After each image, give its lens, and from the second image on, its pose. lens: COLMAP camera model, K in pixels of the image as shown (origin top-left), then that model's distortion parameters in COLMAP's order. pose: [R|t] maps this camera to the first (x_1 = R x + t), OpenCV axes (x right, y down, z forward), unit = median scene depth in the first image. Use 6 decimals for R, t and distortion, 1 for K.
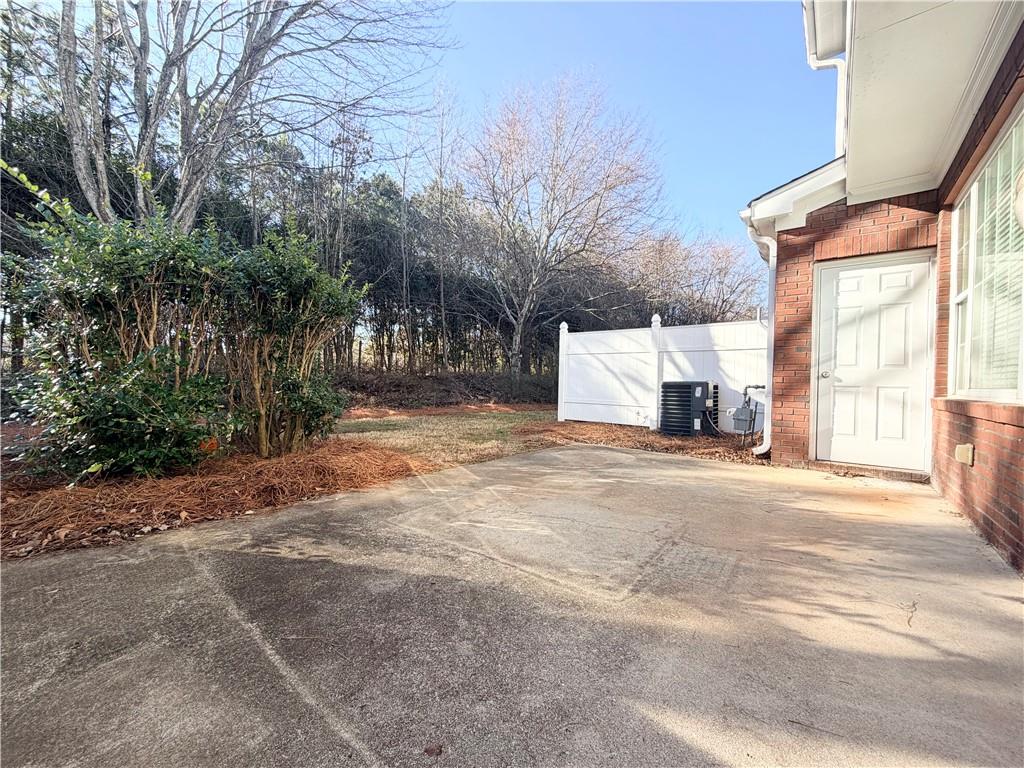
lens RADIAL K [[411.7, 0, 513.2], [0, 411.7, 383.7], [0, 0, 1]] dist [0.001040, 0.000735]
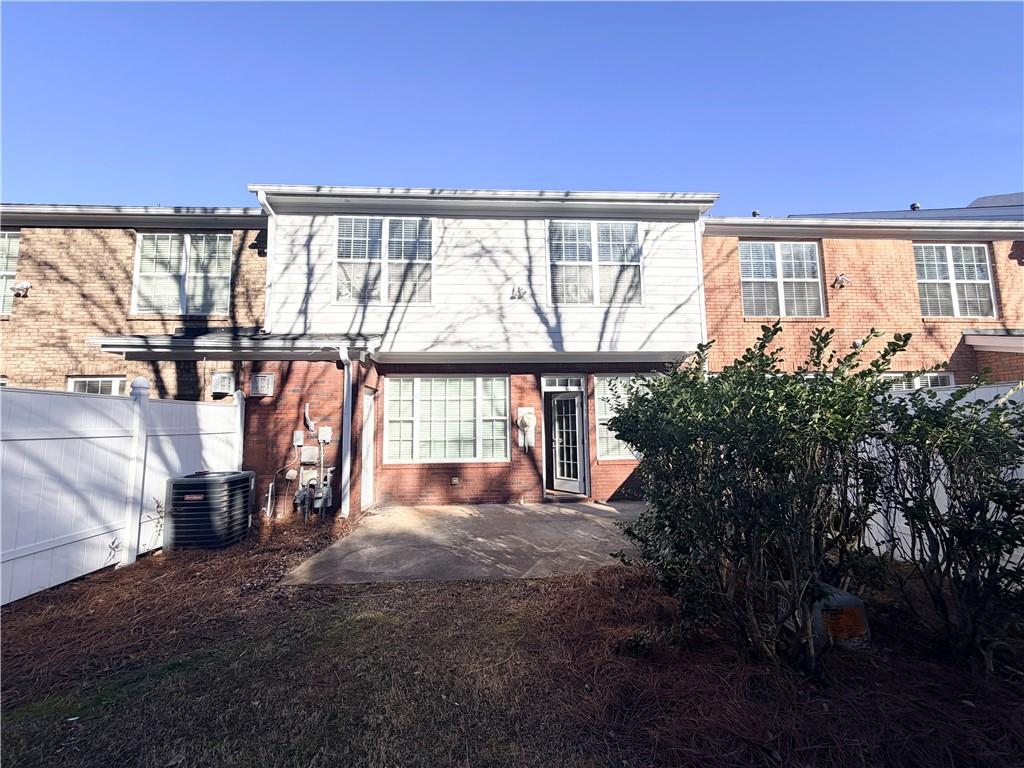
lens RADIAL K [[411.7, 0, 510.8], [0, 411.7, 381.8], [0, 0, 1]] dist [0.001040, 0.000735]
pose [[-0.665884, 0.057762, 0.743816, -1.085191], [0.002119, 0.997141, -0.075537, -0.240896], [-0.746053, -0.048723, -0.664102, 2.109084]]
